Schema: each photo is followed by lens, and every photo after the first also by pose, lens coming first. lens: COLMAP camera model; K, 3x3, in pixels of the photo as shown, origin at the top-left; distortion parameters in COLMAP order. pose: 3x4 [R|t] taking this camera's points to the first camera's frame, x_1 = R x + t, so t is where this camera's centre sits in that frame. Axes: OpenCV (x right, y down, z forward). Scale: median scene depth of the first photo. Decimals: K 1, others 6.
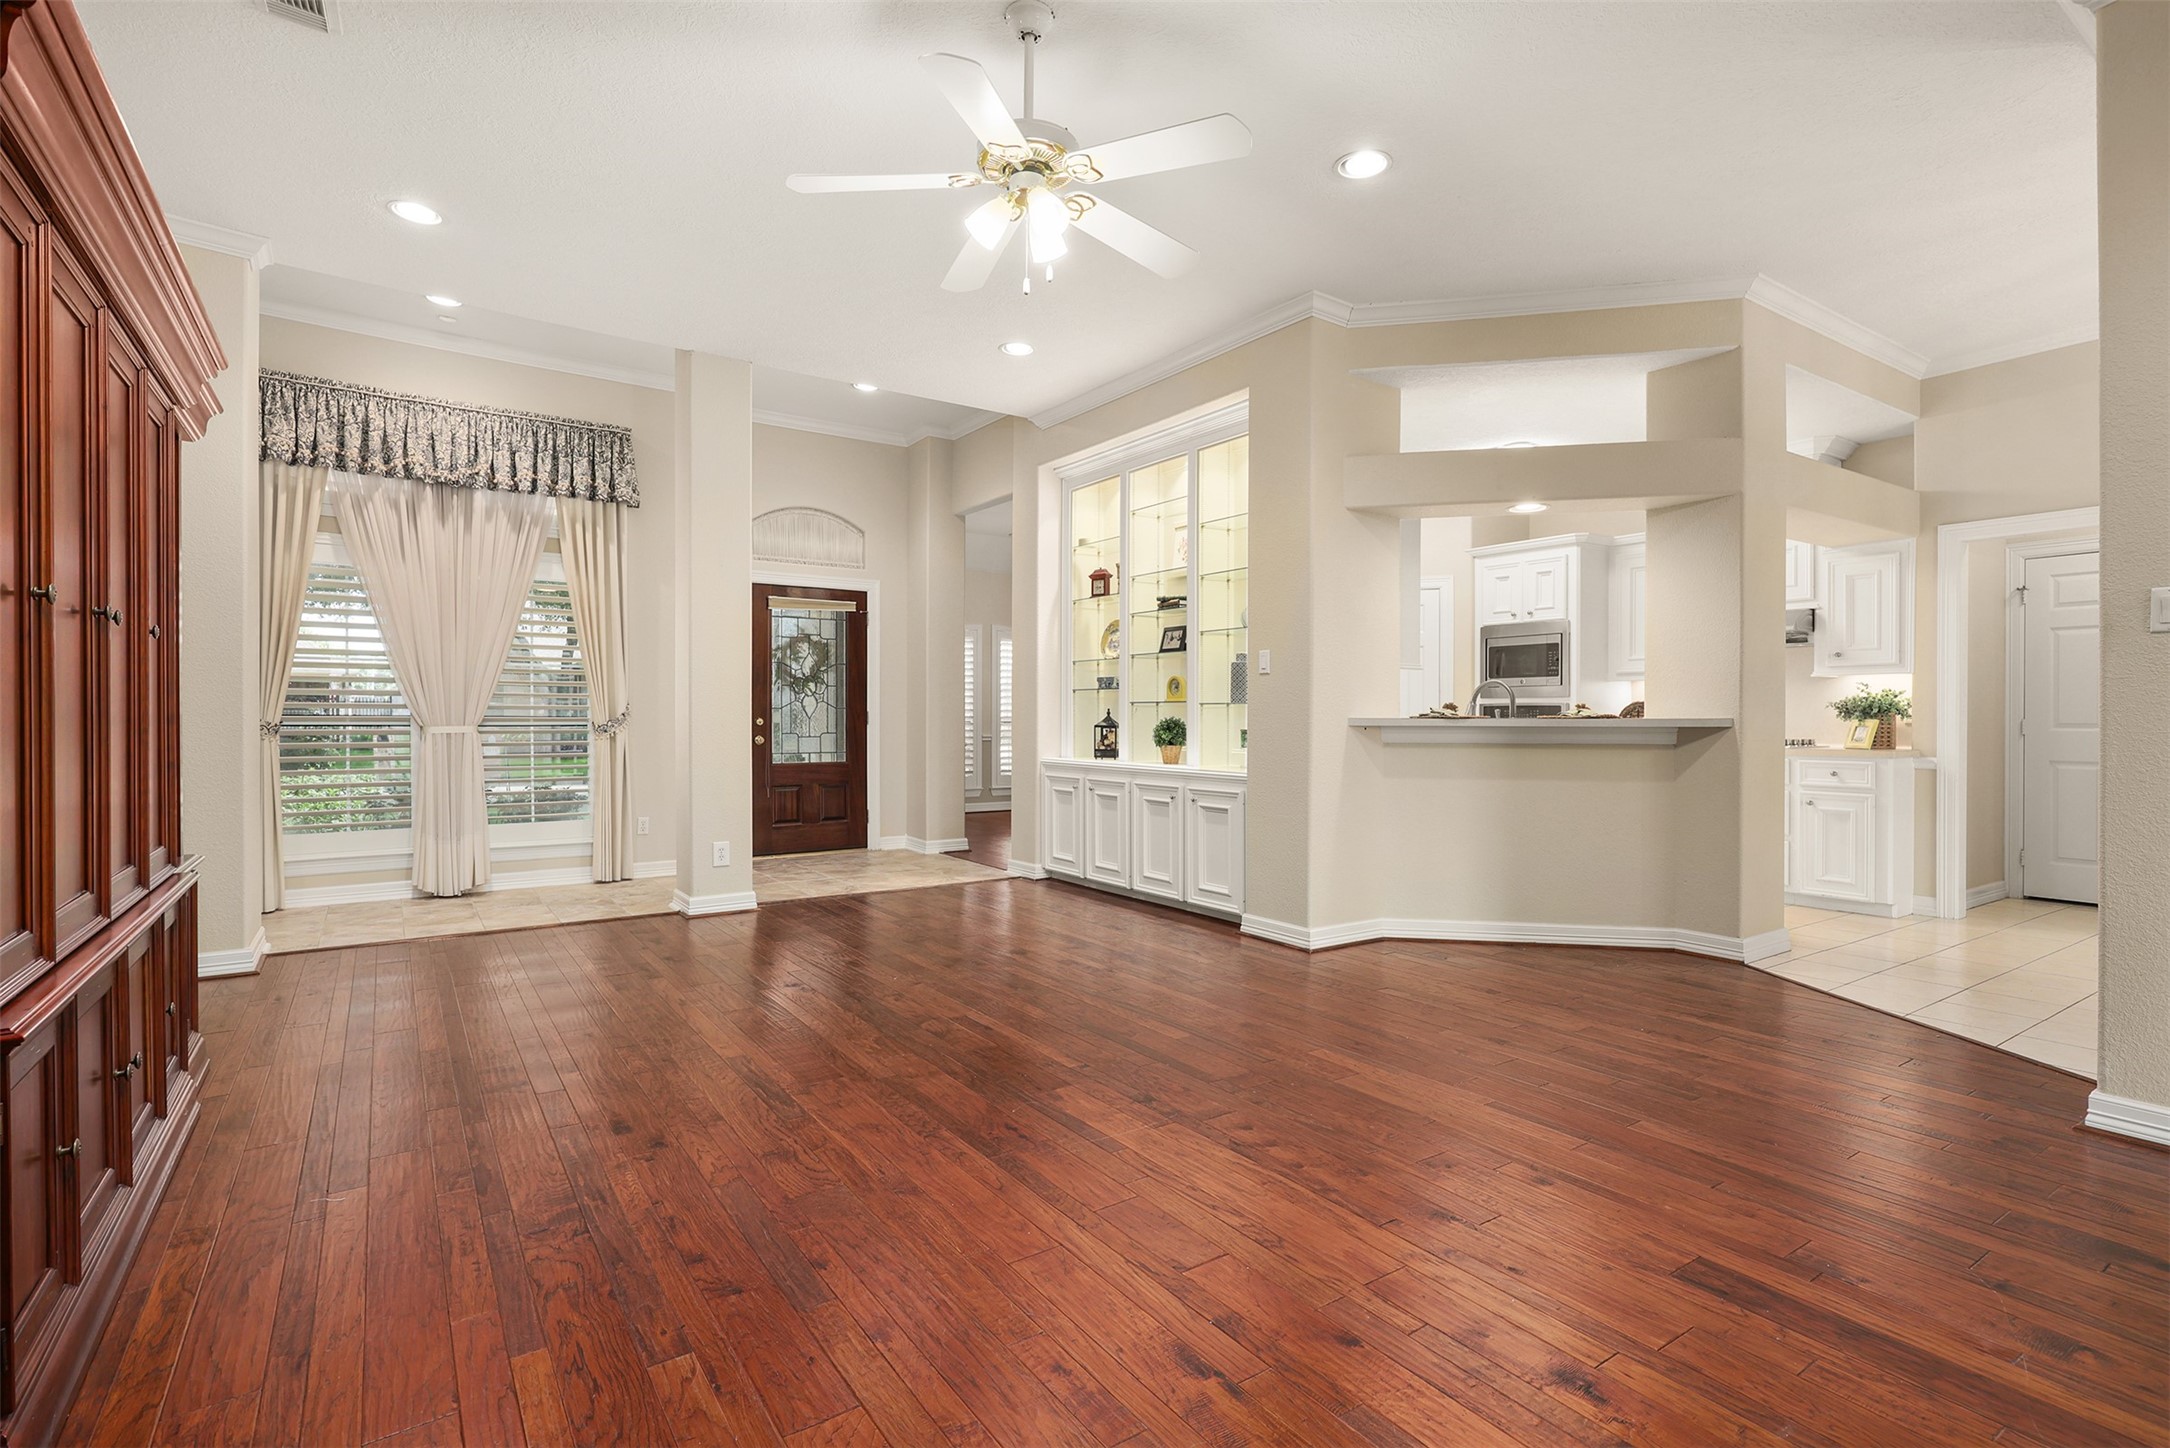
lens RADIAL K [[1053.4, 0, 1080.8], [0, 1053.4, 723.0], [0, 0, 1]] dist [0.003704, 0.000638]
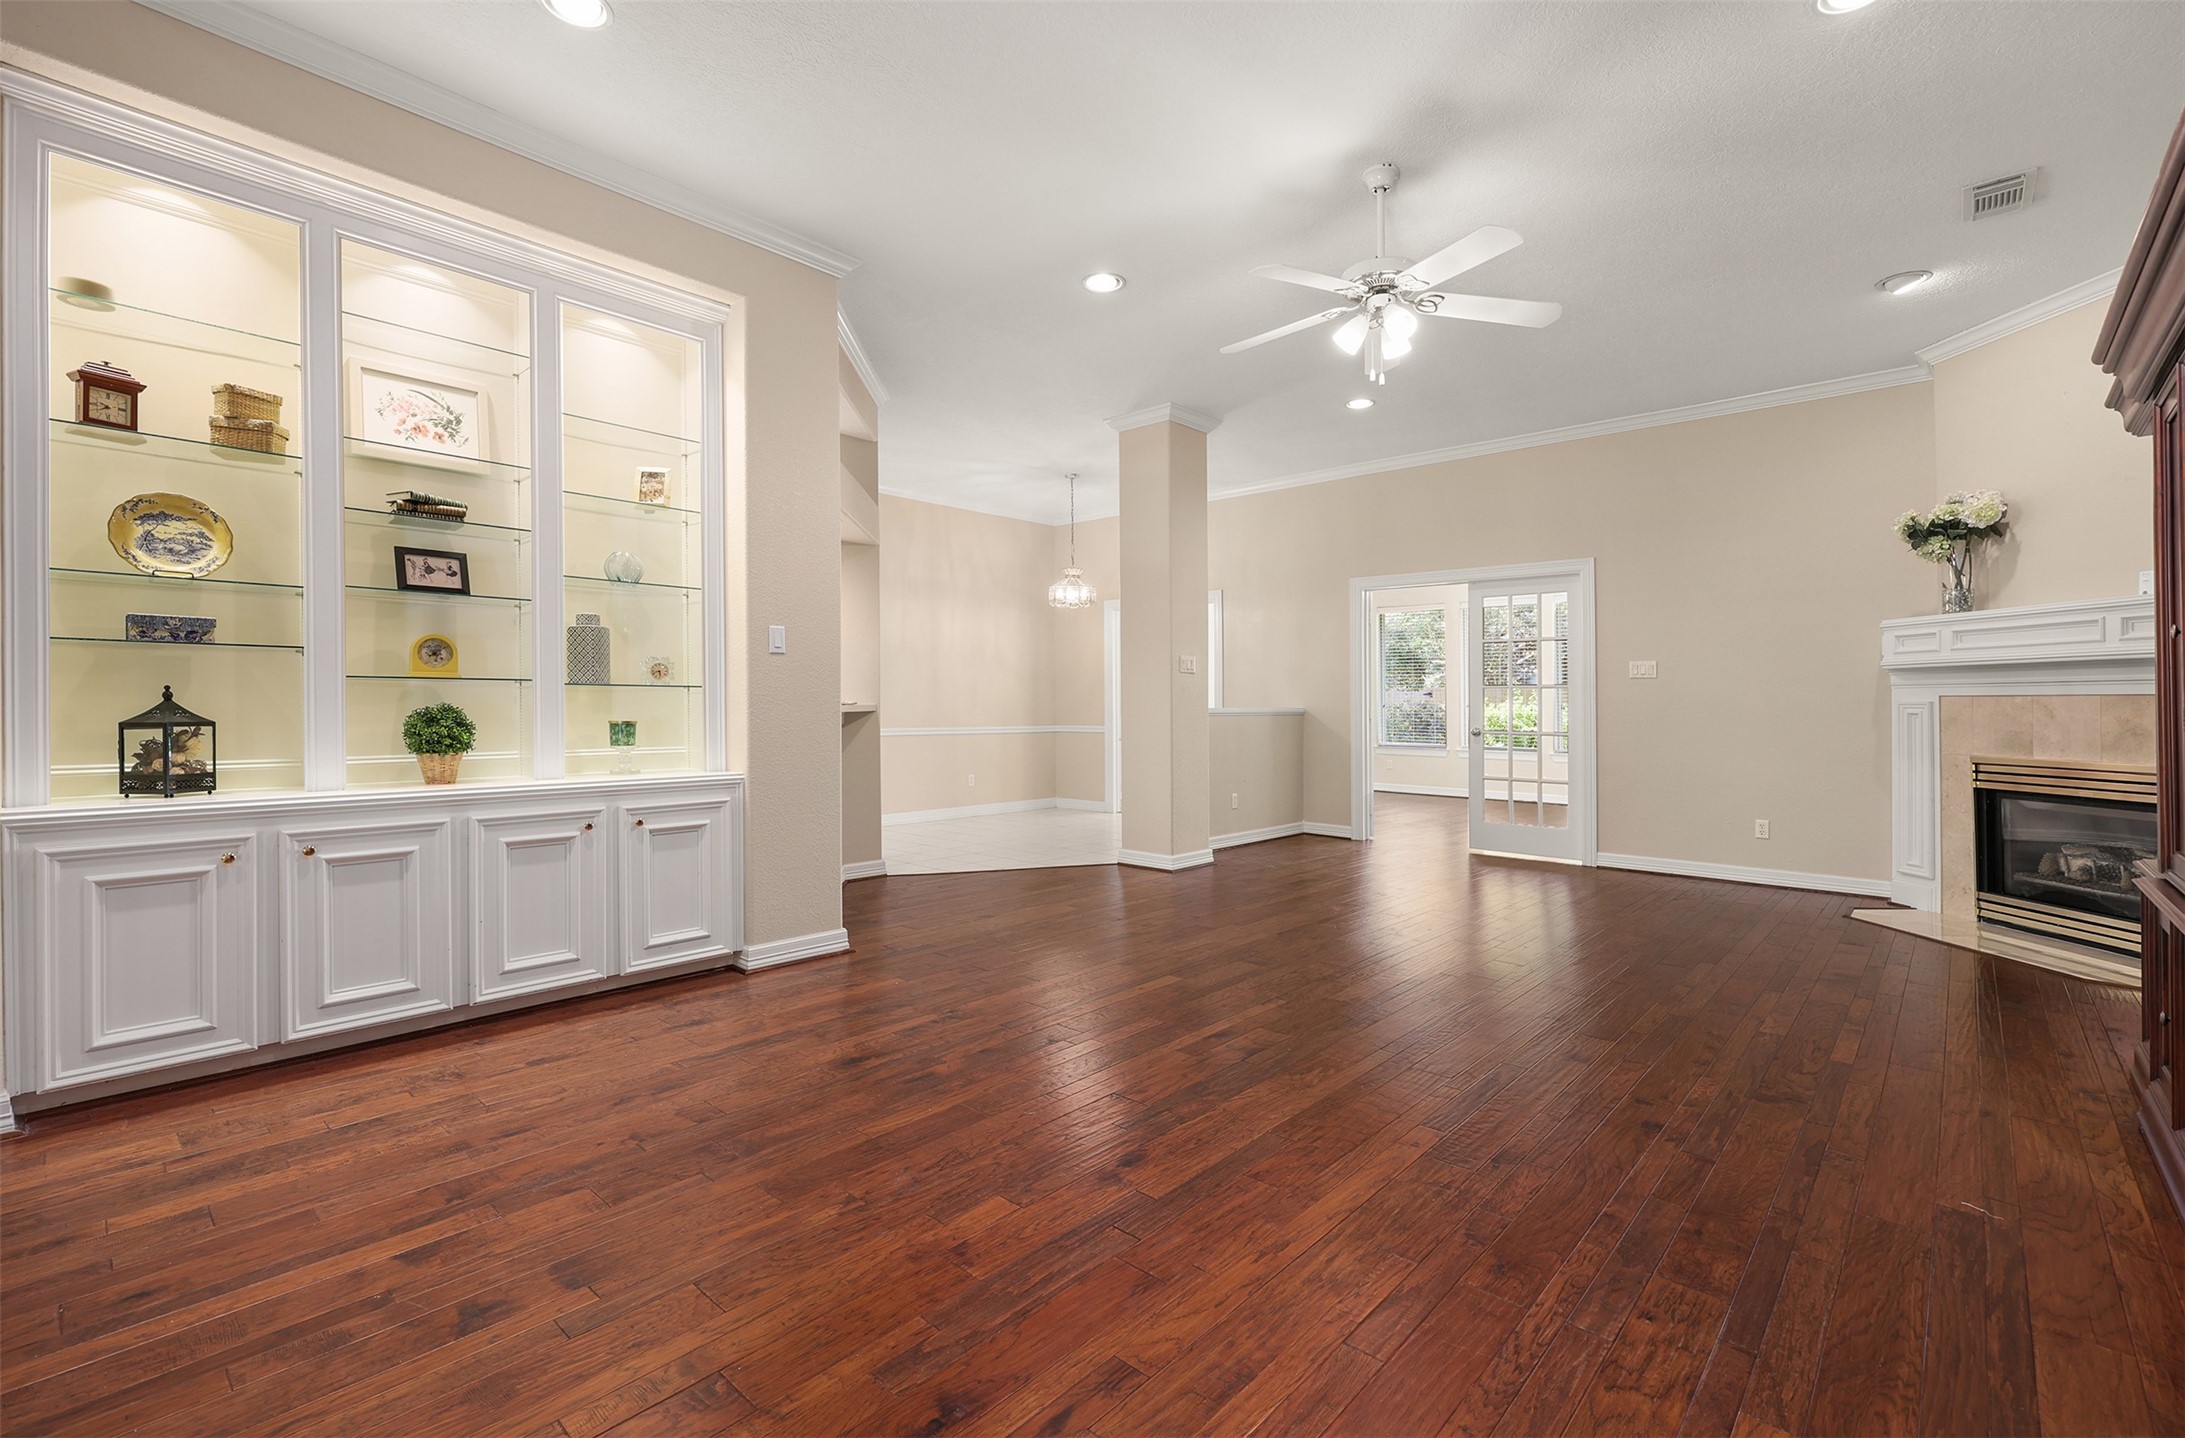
lens RADIAL K [[962.9, 0, 1102.6], [0, 962.9, 707.4], [0, 0, 1]] dist [0.006314, 0.000018]
pose [[-0.253408, -0.003597, 0.967353, -0.617725], [0.003554, 0.999983, 0.004649, -0.005679], [-0.967353, 0.004617, -0.253391, 0.906488]]
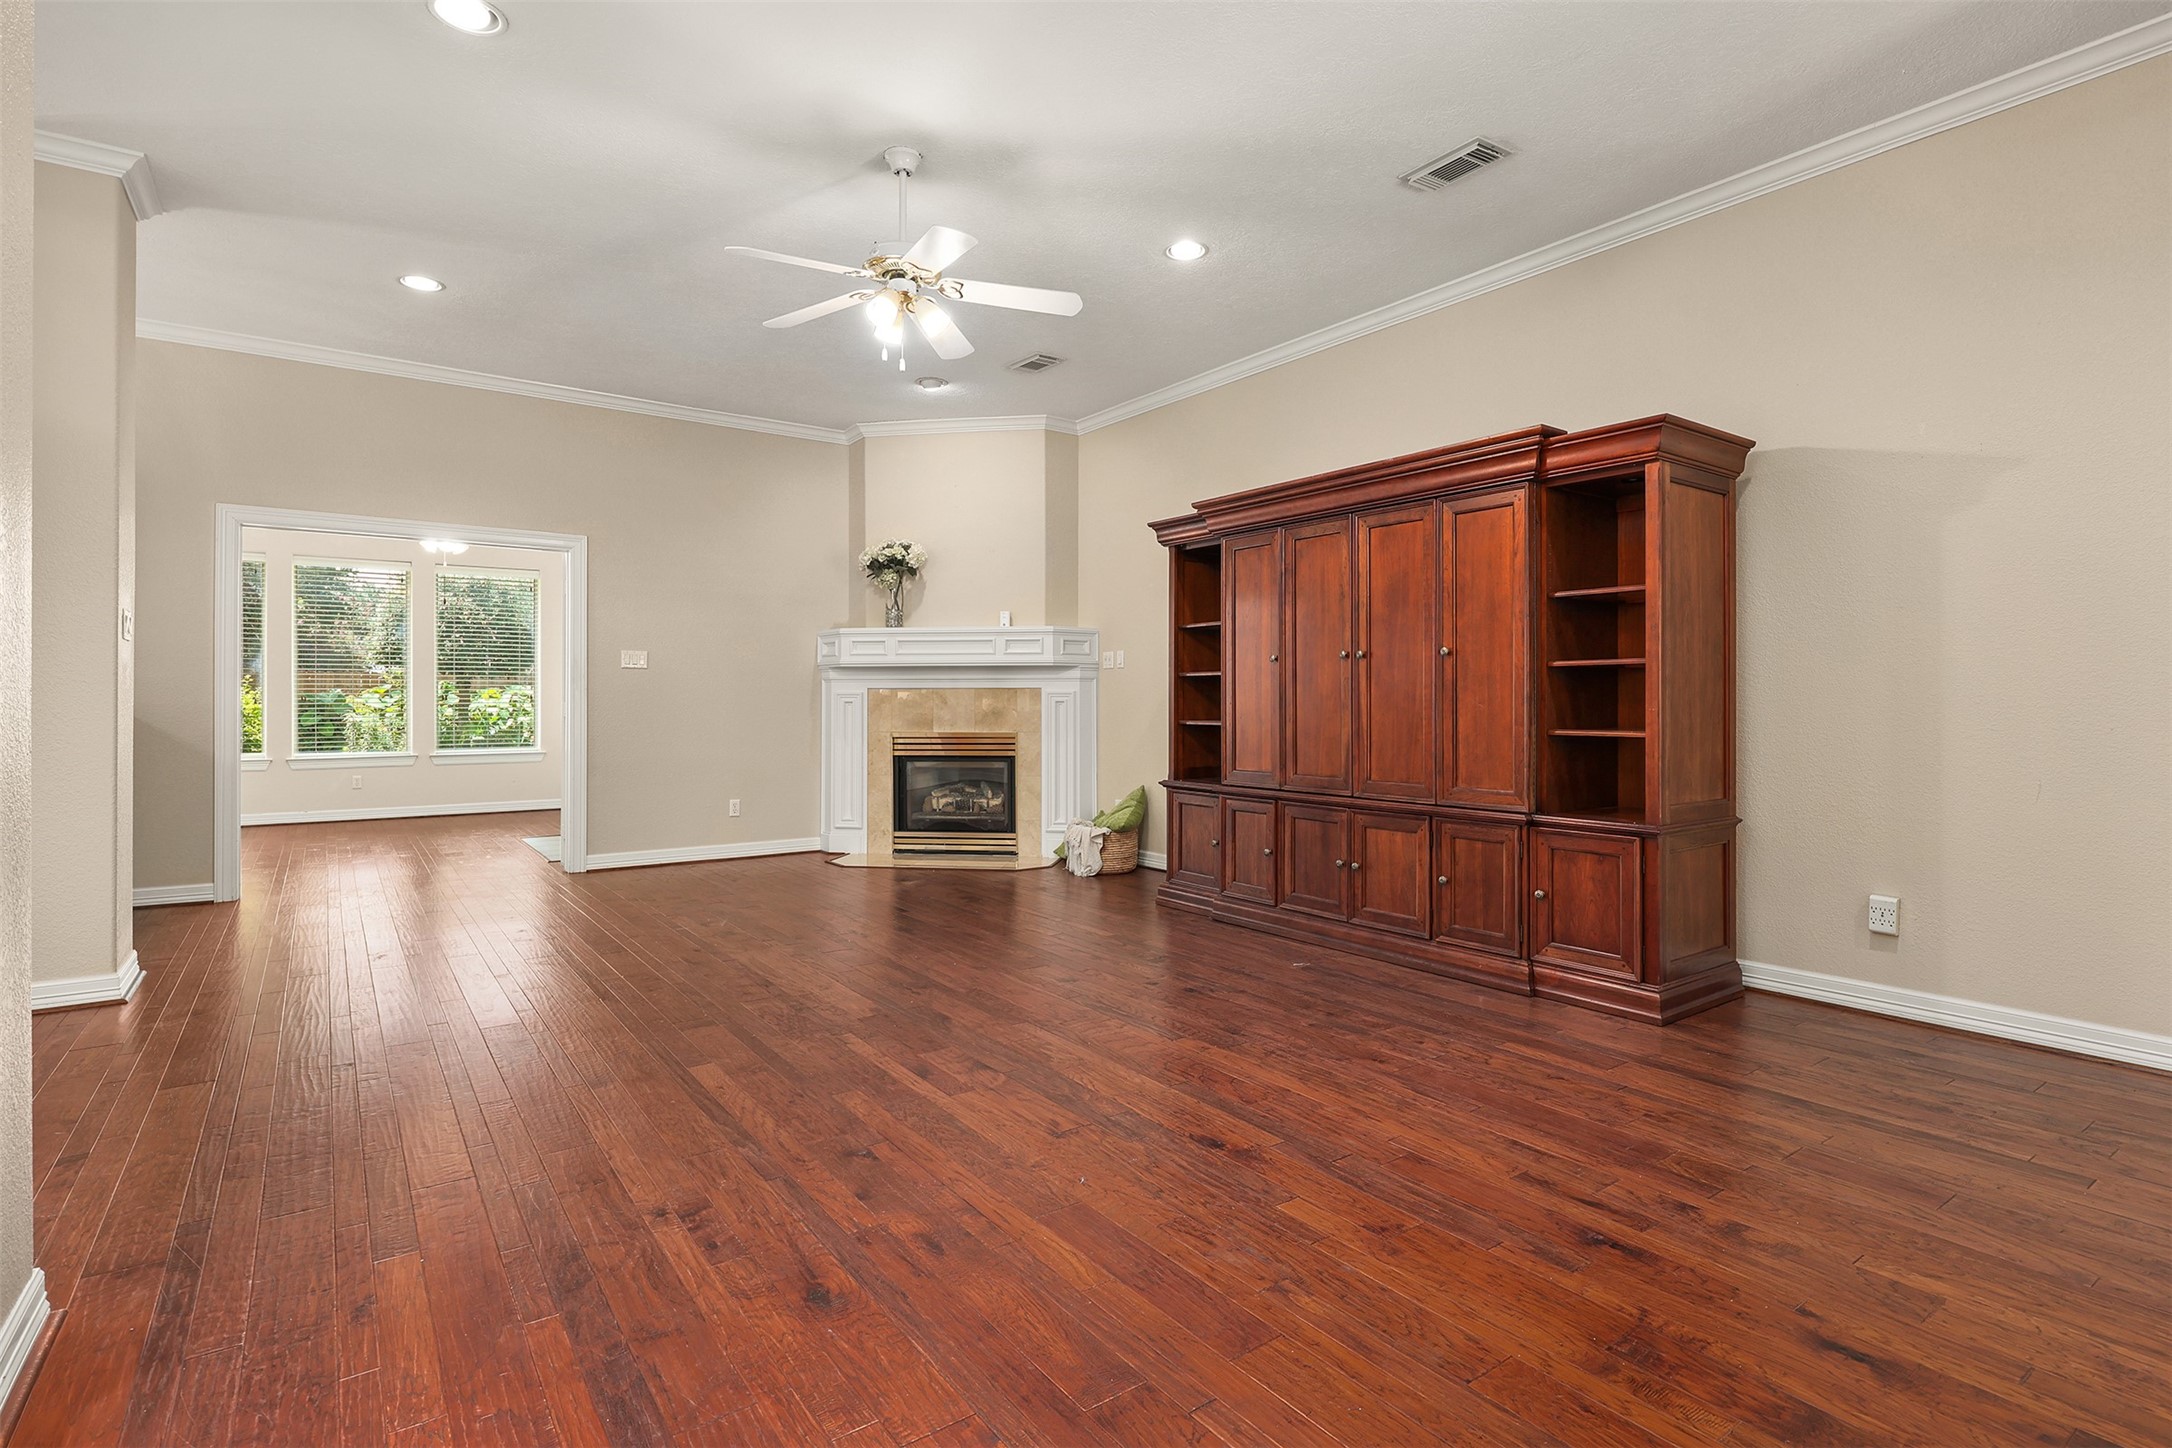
lens RADIAL K [[1054.3, 0, 1100.3], [0, 1054.3, 707.3], [0, 0, 1]] dist [0.003704, 0.000638]
pose [[-0.999189, 0.001494, -0.040250, -0.134404], [0.000682, 0.999796, 0.020177, -0.012655], [0.040272, 0.020133, -0.998986, 1.267562]]
